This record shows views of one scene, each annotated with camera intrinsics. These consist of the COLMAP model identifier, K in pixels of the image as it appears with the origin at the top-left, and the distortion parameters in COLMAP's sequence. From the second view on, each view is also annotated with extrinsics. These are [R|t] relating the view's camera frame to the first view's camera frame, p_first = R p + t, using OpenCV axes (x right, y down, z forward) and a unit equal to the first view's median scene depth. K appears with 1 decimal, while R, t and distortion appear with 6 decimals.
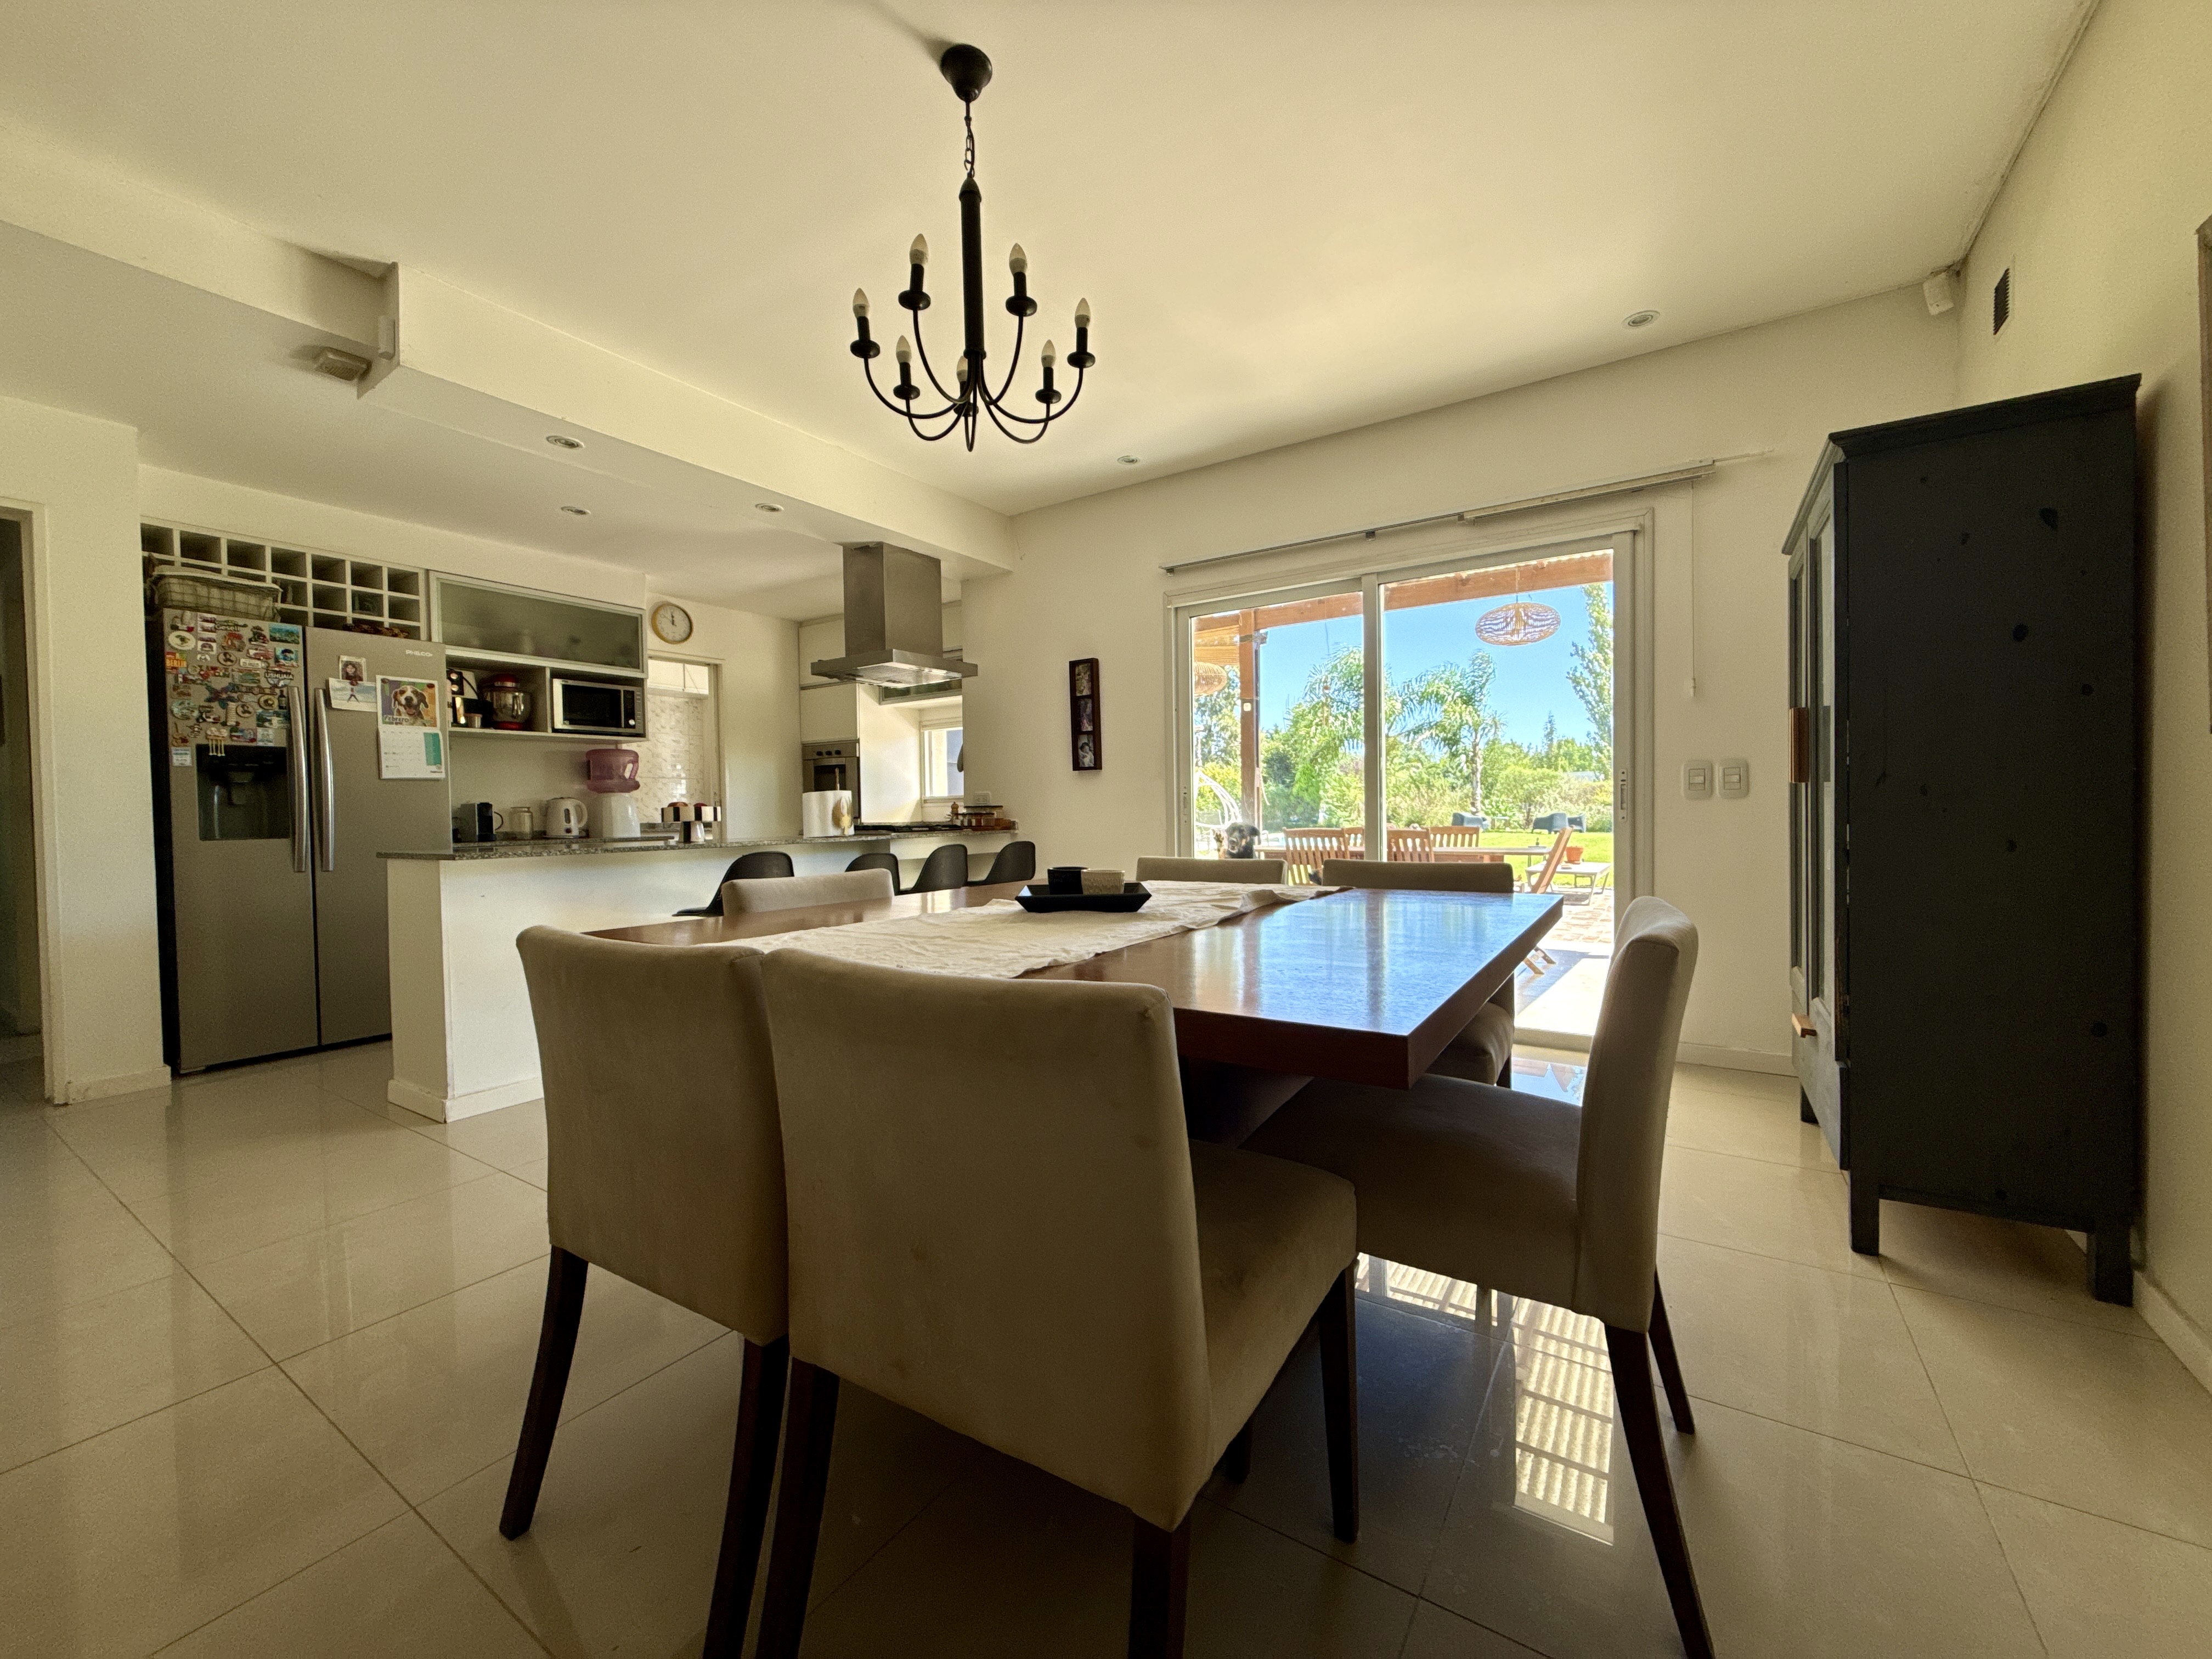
lens RADIAL K [[878.6, 0, 1104.7], [0, 878.6, 828.9], [0, 0, 1]] dist [0.000268, 0.000124]
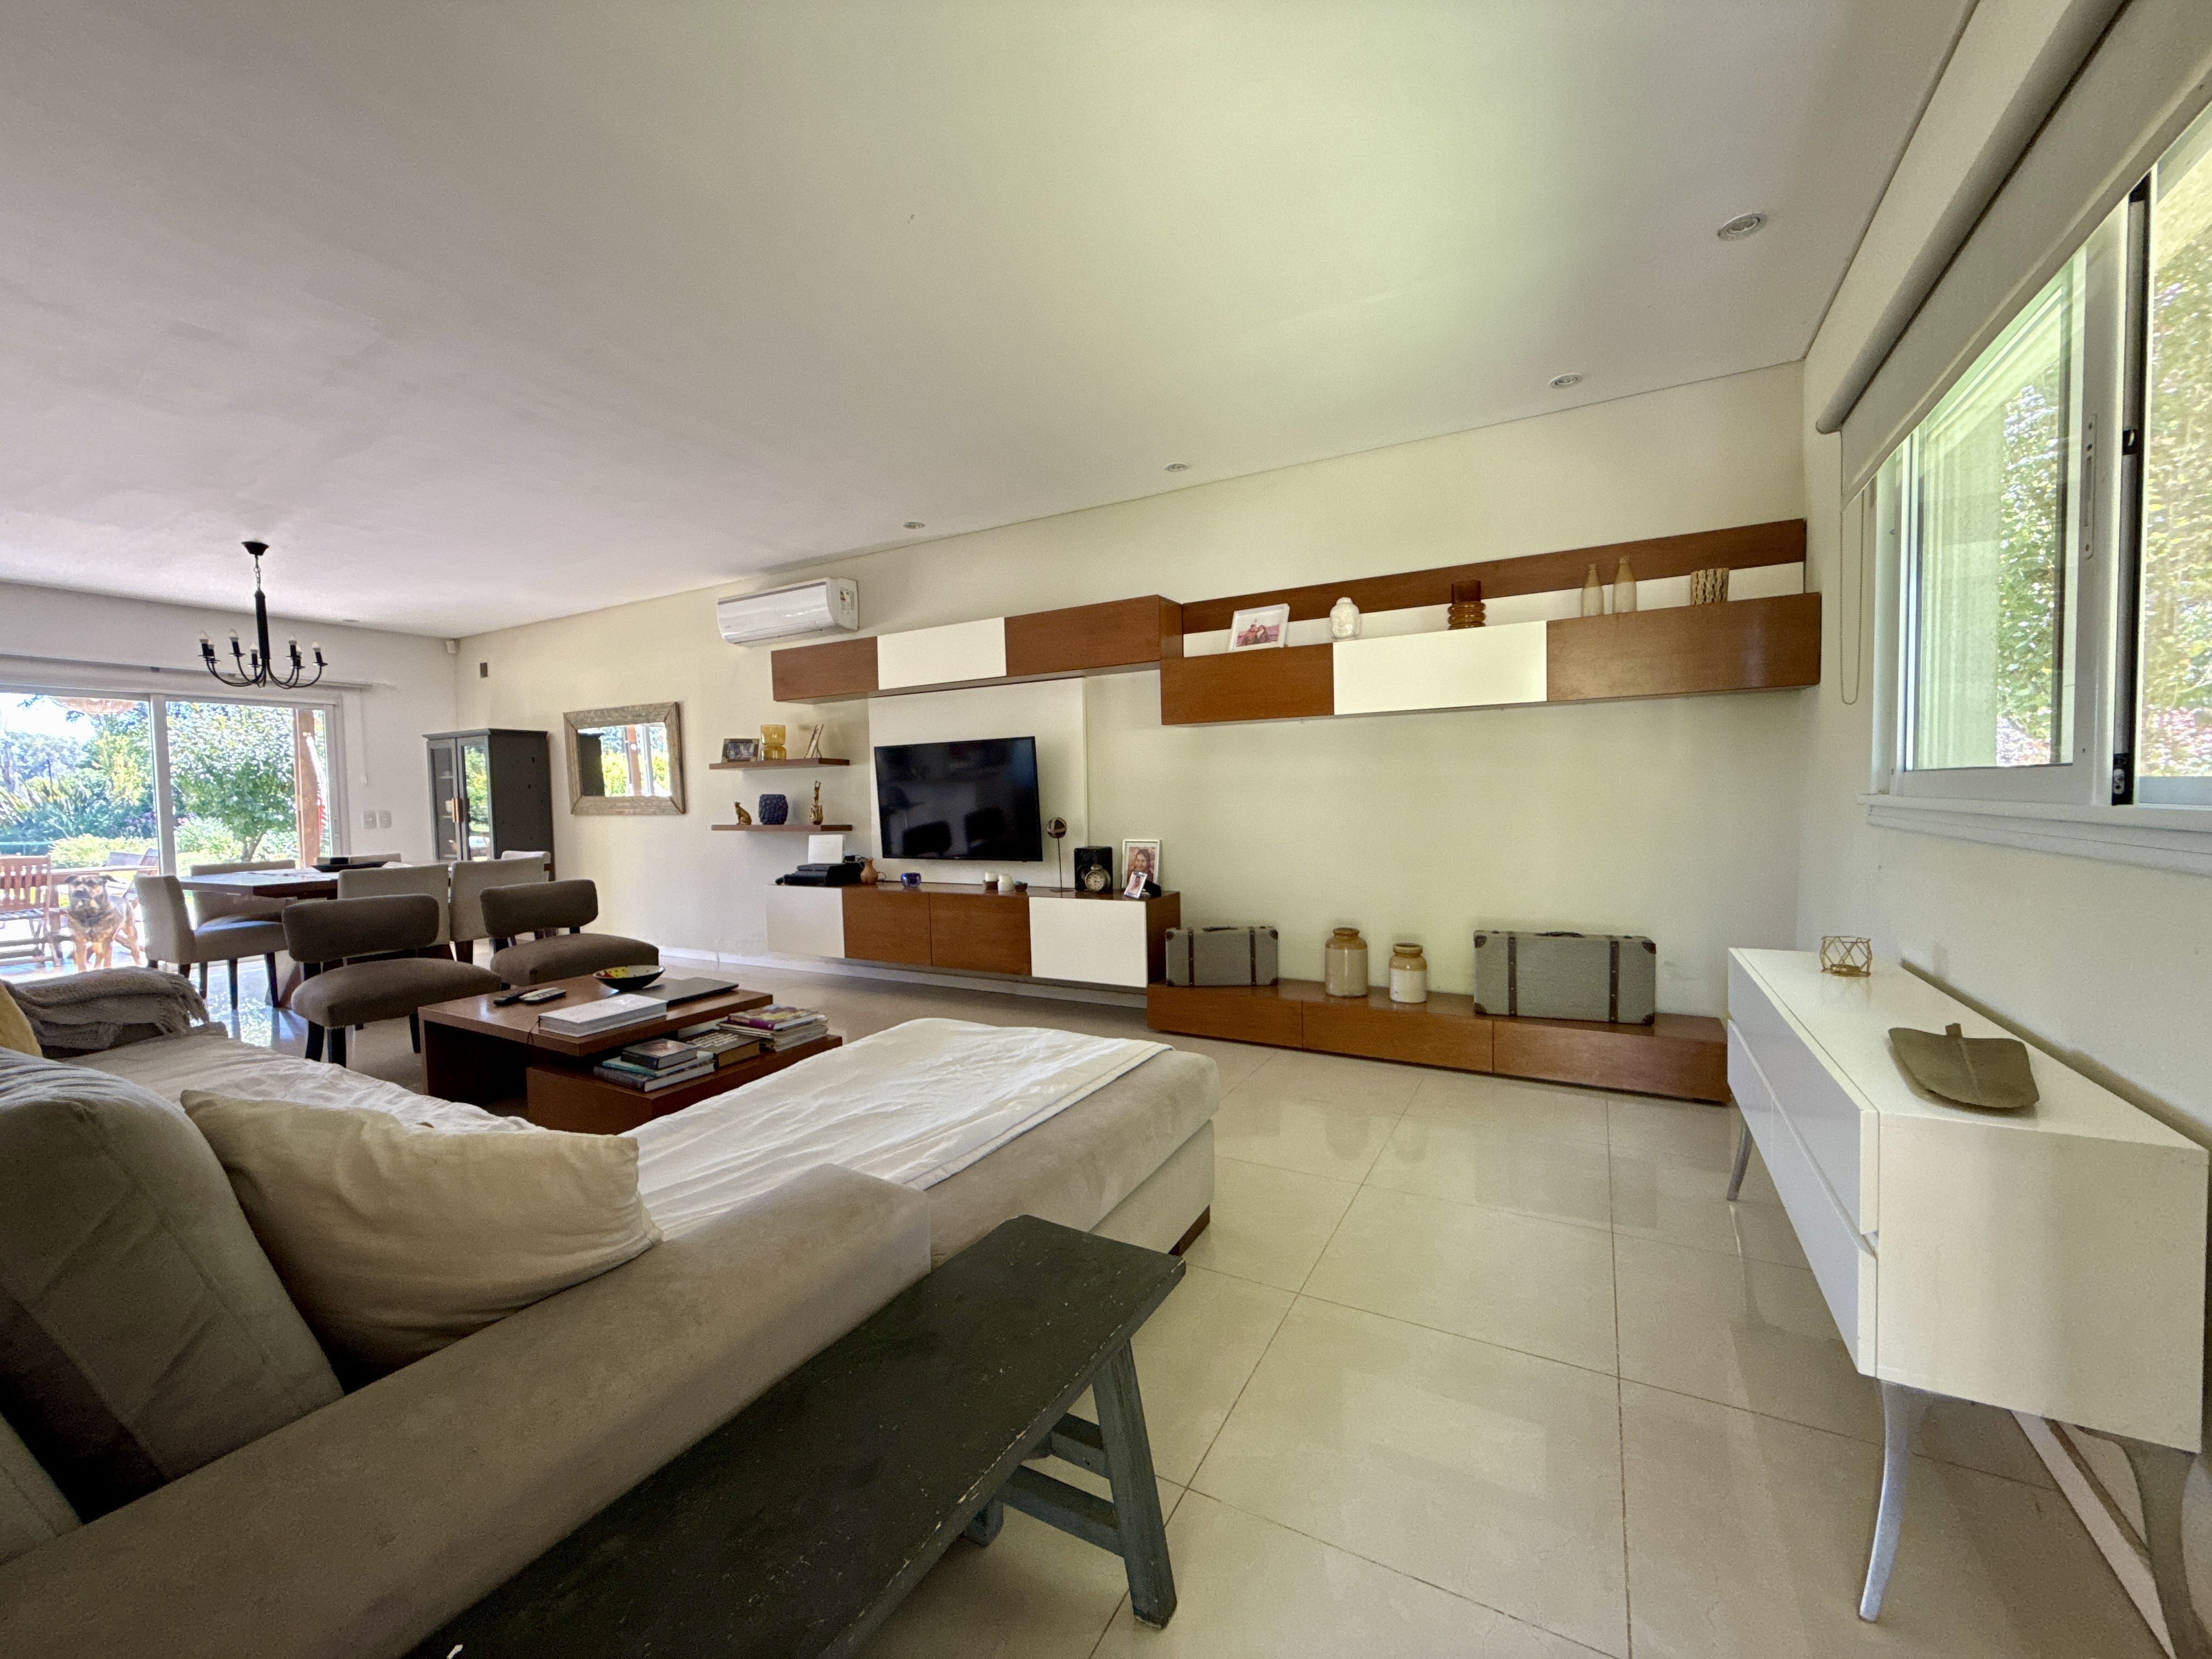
lens RADIAL K [[878.6, 0, 1105.7], [0, 878.6, 831.5], [0, 0, 1]] dist [0.000268, 0.000124]
pose [[-0.075651, -0.023689, 0.996853, -1.190032], [0.043186, 0.998702, 0.027011, -0.003264], [-0.996199, 0.045093, -0.074530, -0.498342]]
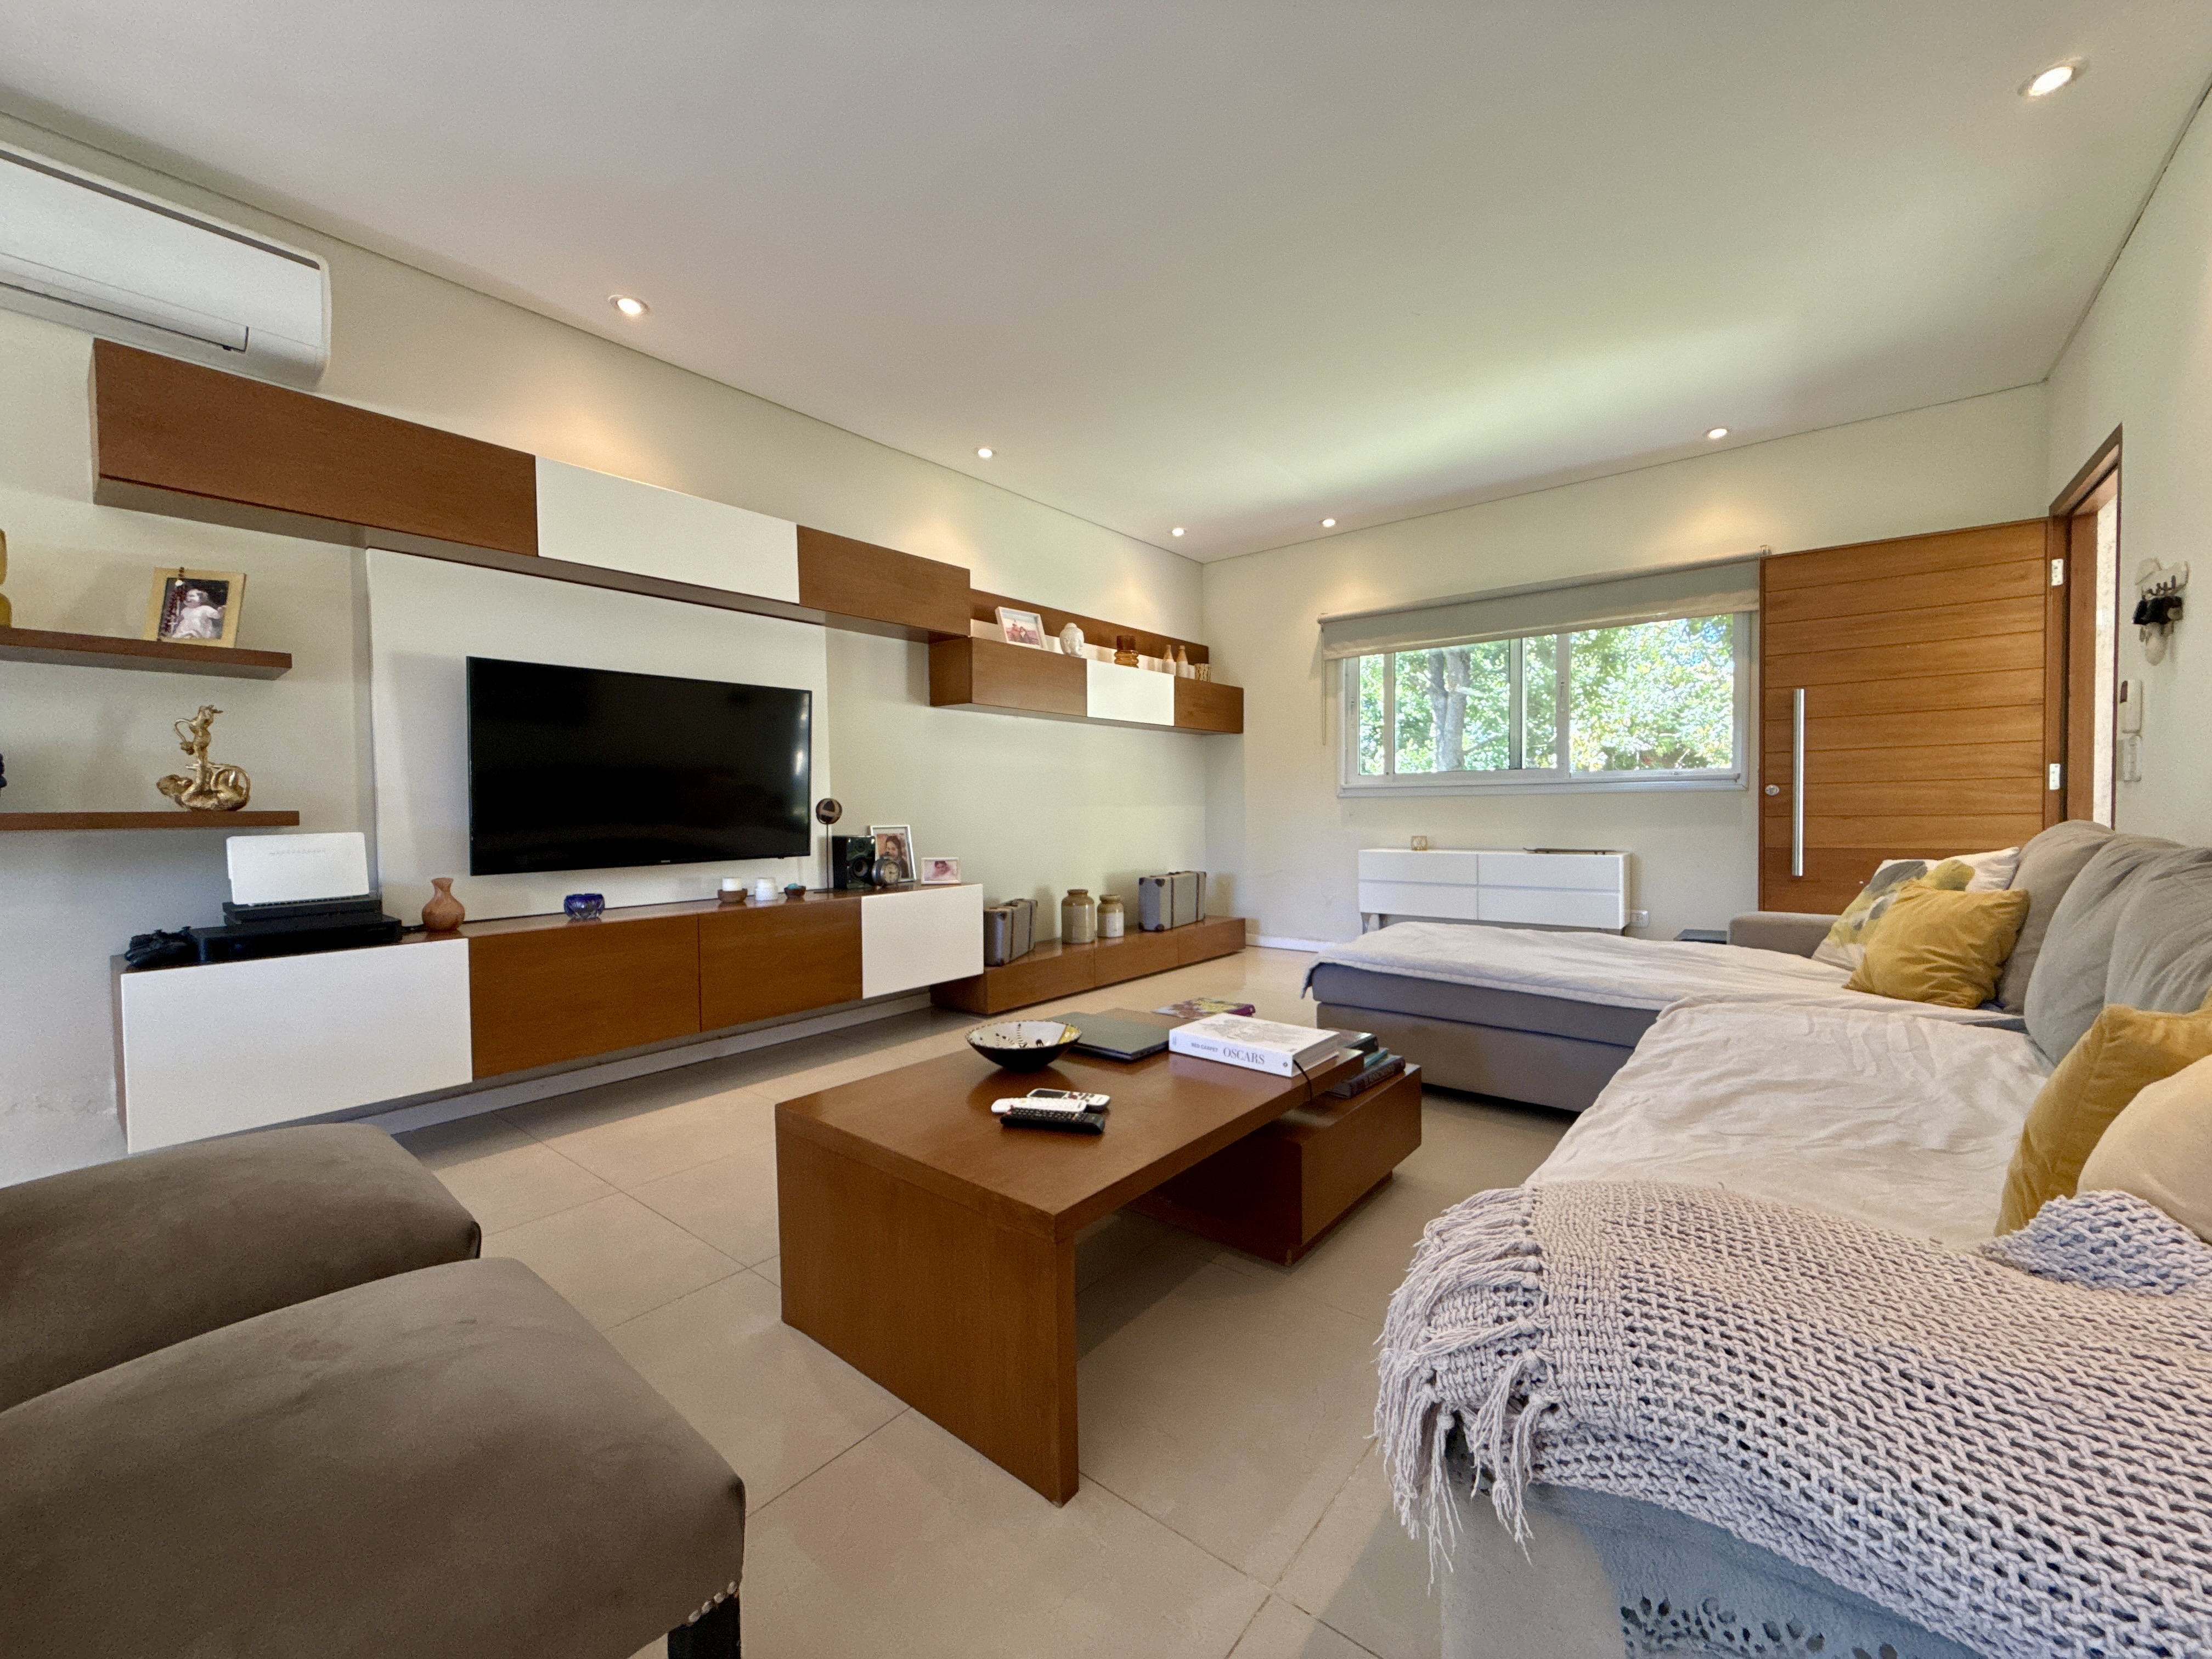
lens RADIAL K [[878.6, 0, 1105.2], [0, 878.6, 828.7], [0, 0, 1]] dist [0.000268, 0.000124]
pose [[-0.994615, 0.025172, 0.100539, -0.521067], [0.029646, 0.998624, 0.043255, 0.005514], [-0.099312, 0.046002, -0.993992, 0.231072]]
